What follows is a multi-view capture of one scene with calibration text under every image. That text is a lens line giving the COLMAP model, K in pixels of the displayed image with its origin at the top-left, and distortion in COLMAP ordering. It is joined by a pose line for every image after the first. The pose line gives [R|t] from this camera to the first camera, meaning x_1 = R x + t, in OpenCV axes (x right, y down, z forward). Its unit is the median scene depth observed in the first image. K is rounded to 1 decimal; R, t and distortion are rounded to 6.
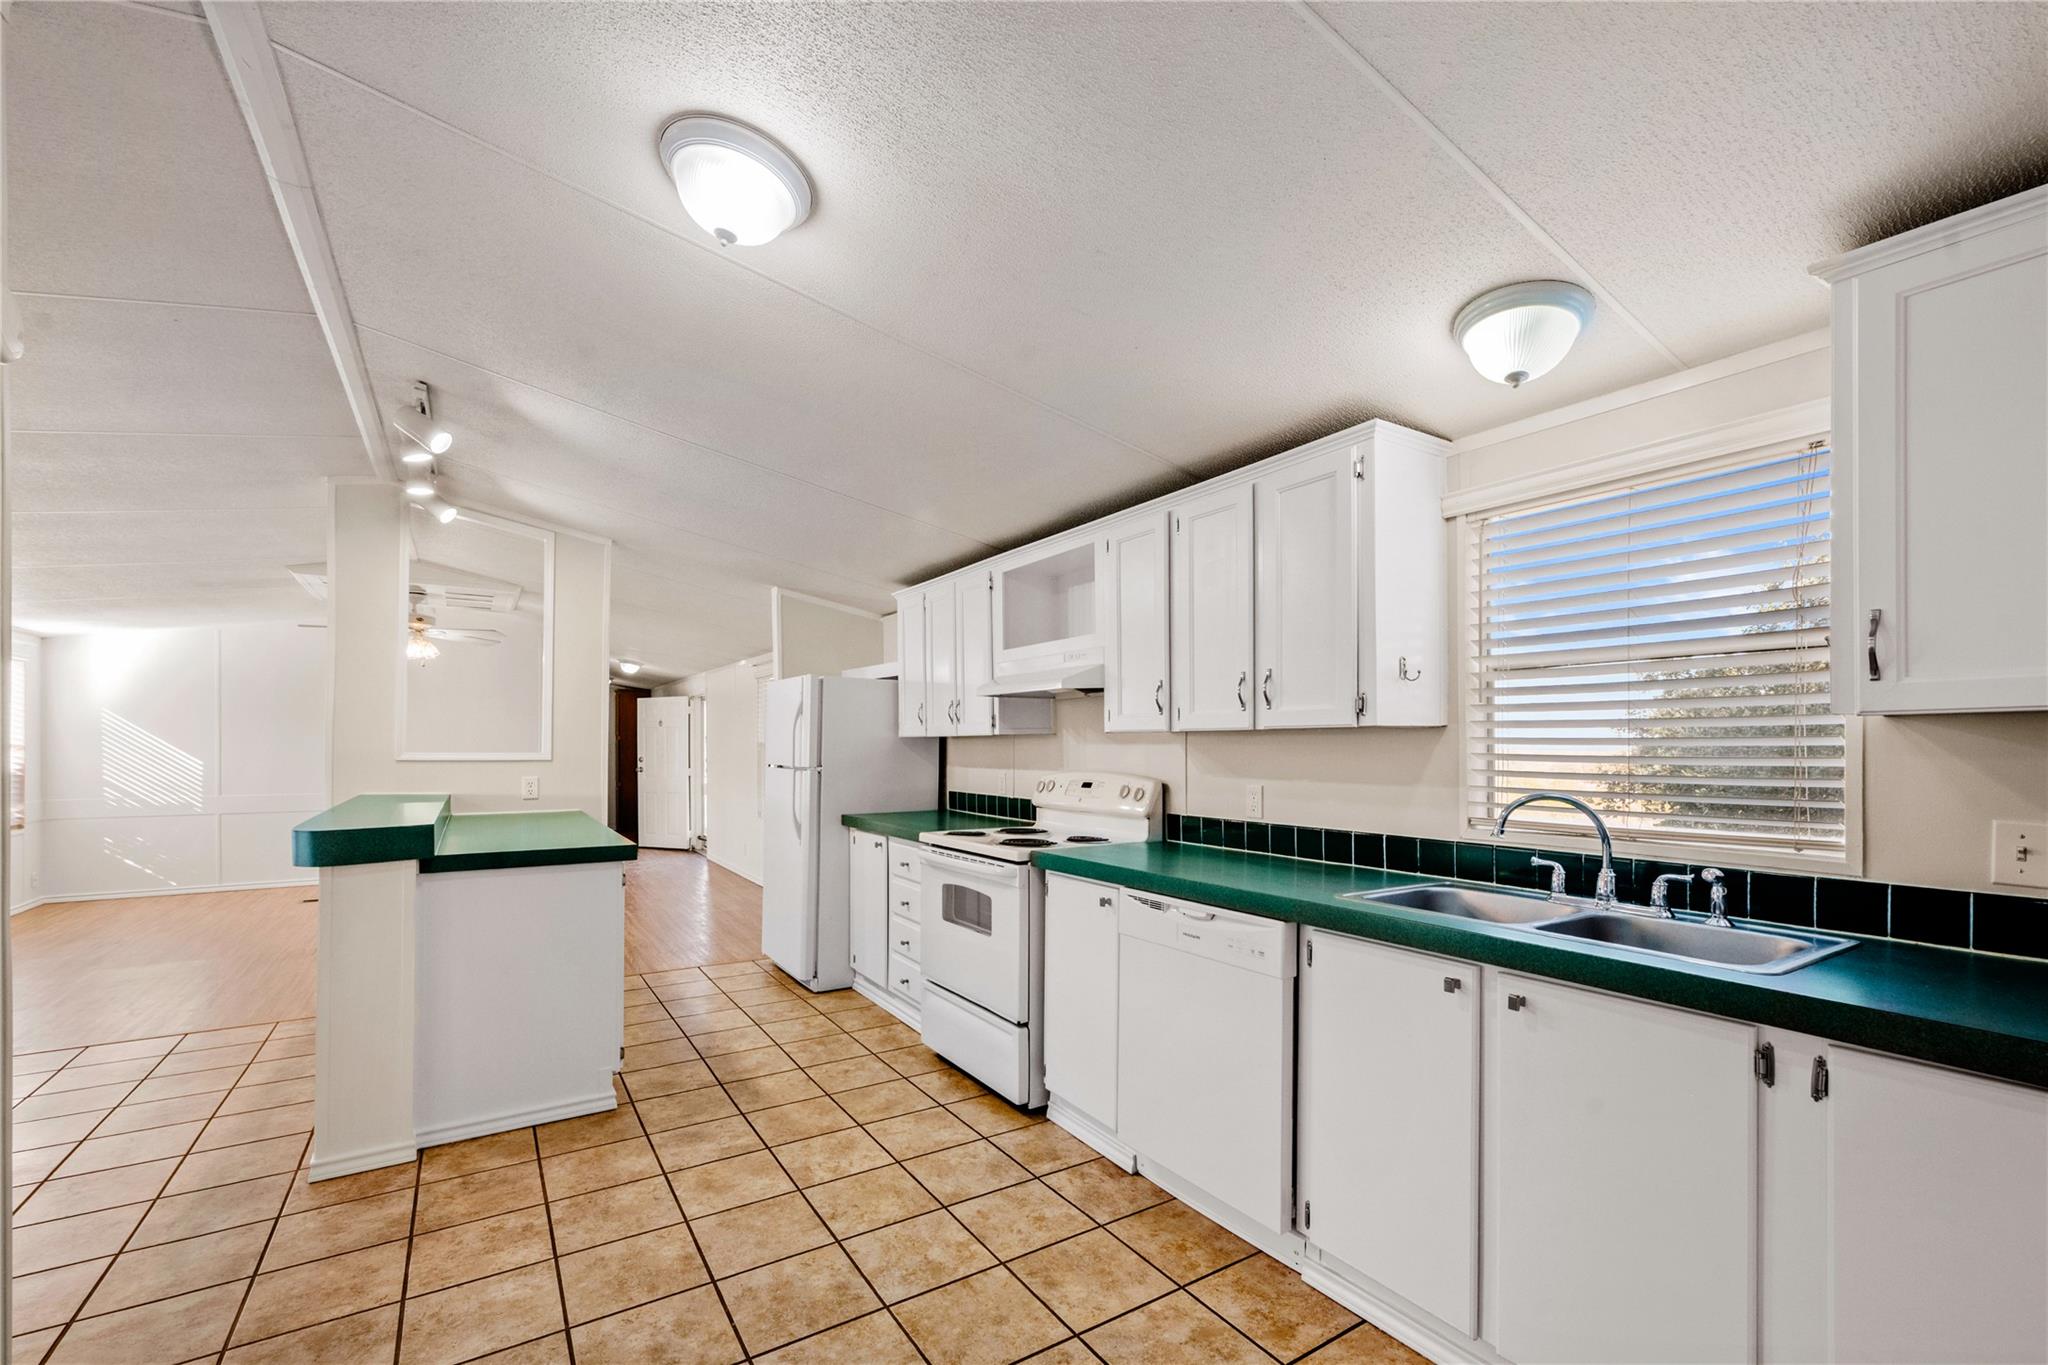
lens RADIAL K [[850.7, 0, 1020.1], [0, 850.7, 720.4], [0, 0, 1]] dist [-0.012046, -0.001110]
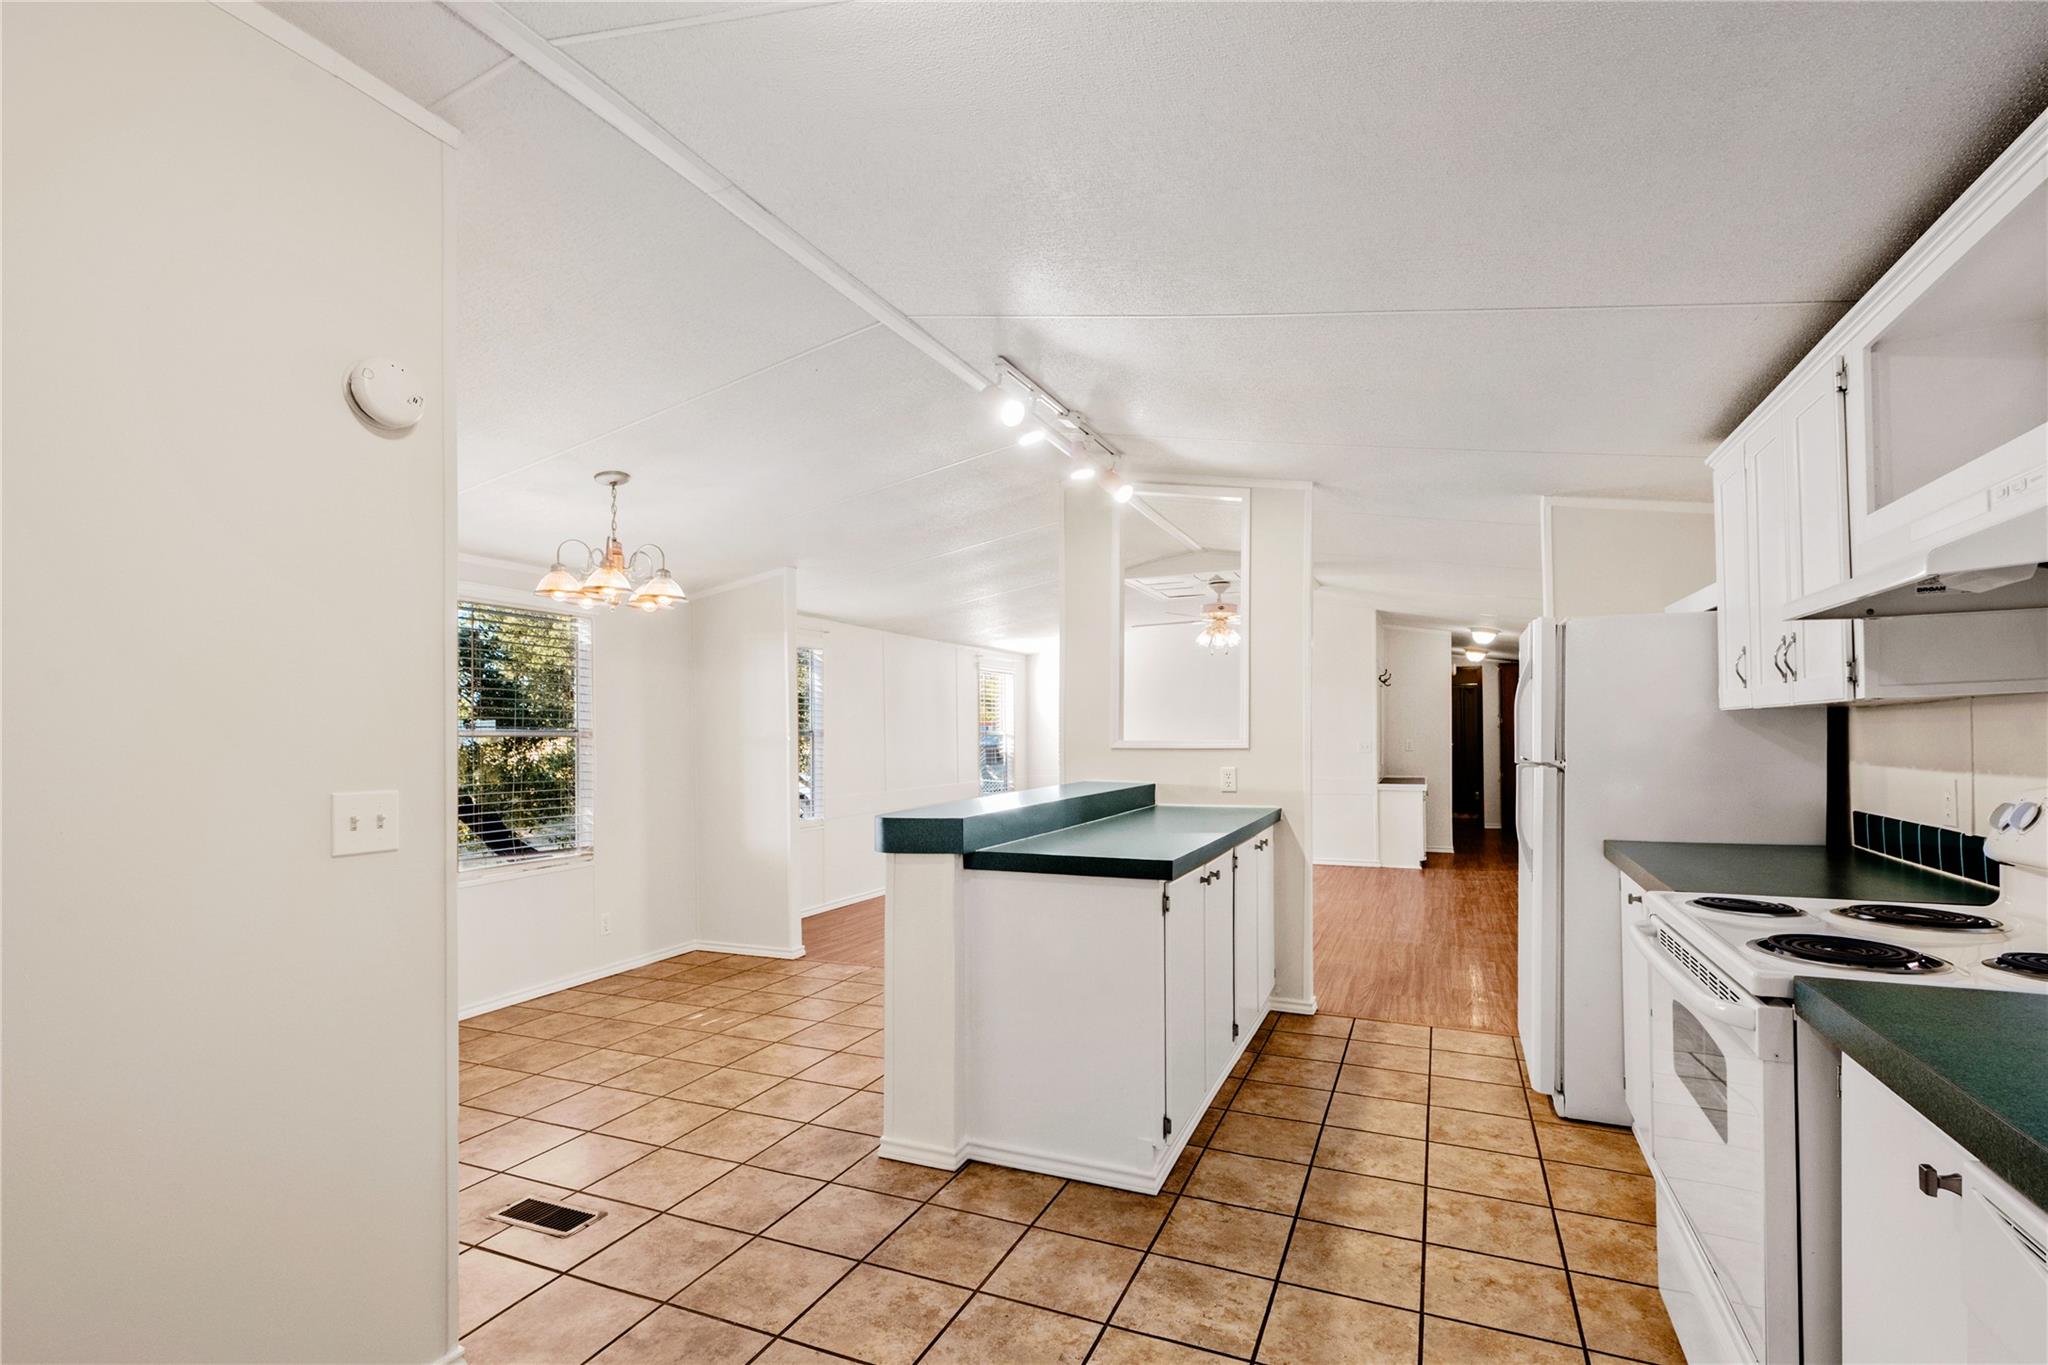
lens RADIAL K [[922.1, 0, 1029.0], [0, 922.1, 711.5], [0, 0, 1]] dist [-0.006230, -0.000721]
pose [[0.550216, -0.028727, -0.834528, 0.168151], [0.036504, 0.999280, -0.010330, 0.015082], [0.834224, -0.024780, 0.550869, 0.414050]]
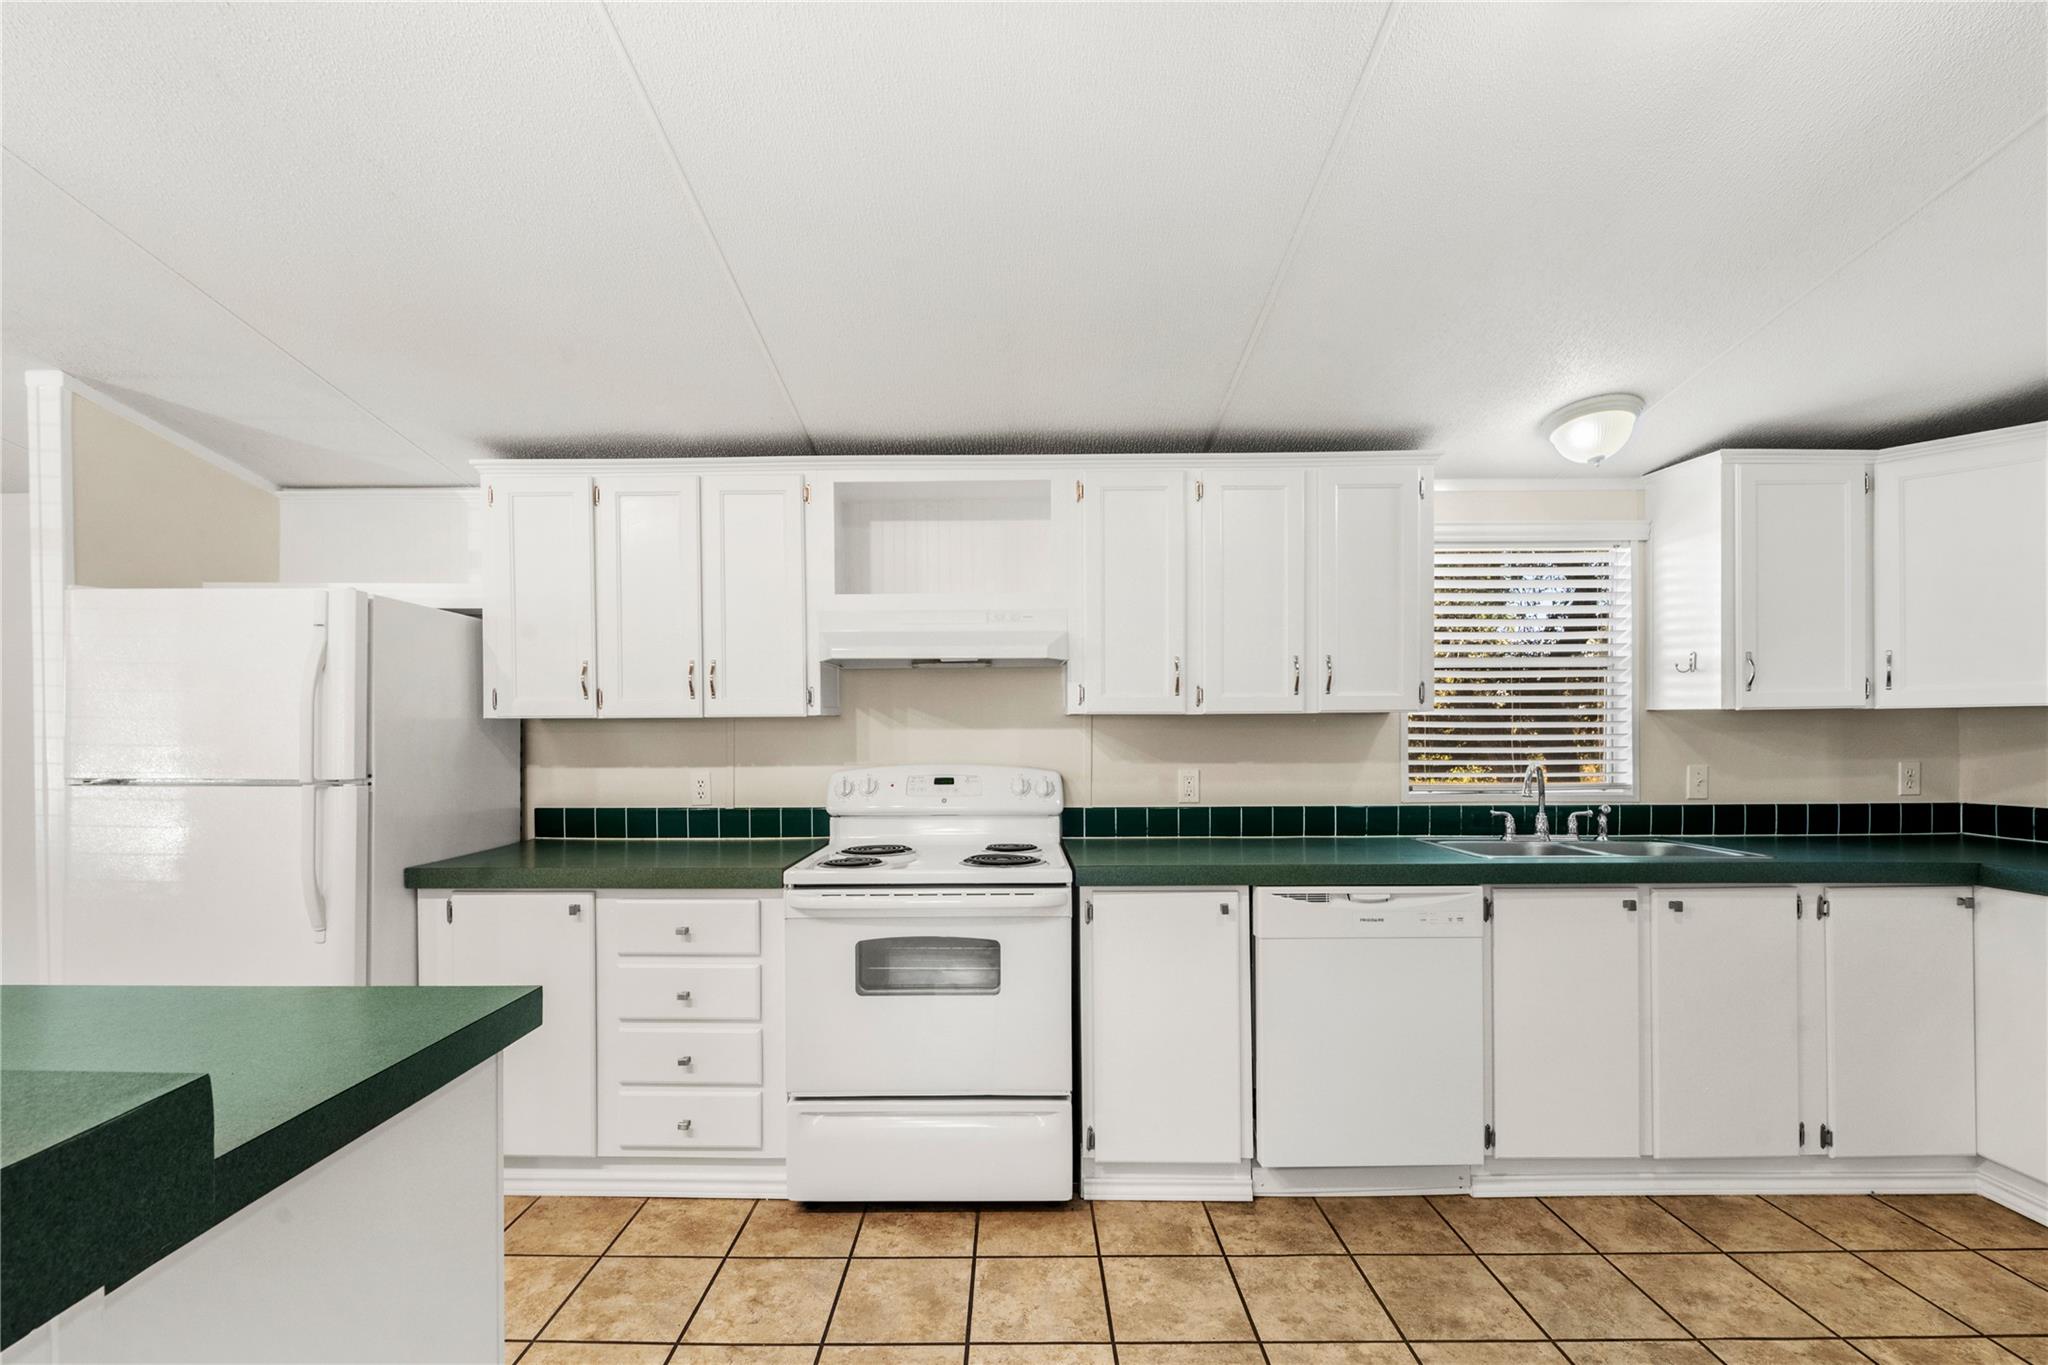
lens RADIAL K [[850.7, 0, 1045.3], [0, 850.7, 731.0], [0, 0, 1]] dist [-0.012046, -0.001110]
pose [[0.547708, -0.000566, 0.836669, -0.597643], [-0.018990, 0.999734, 0.013108, 0.019694], [-0.836454, -0.023067, 0.547551, 0.559357]]
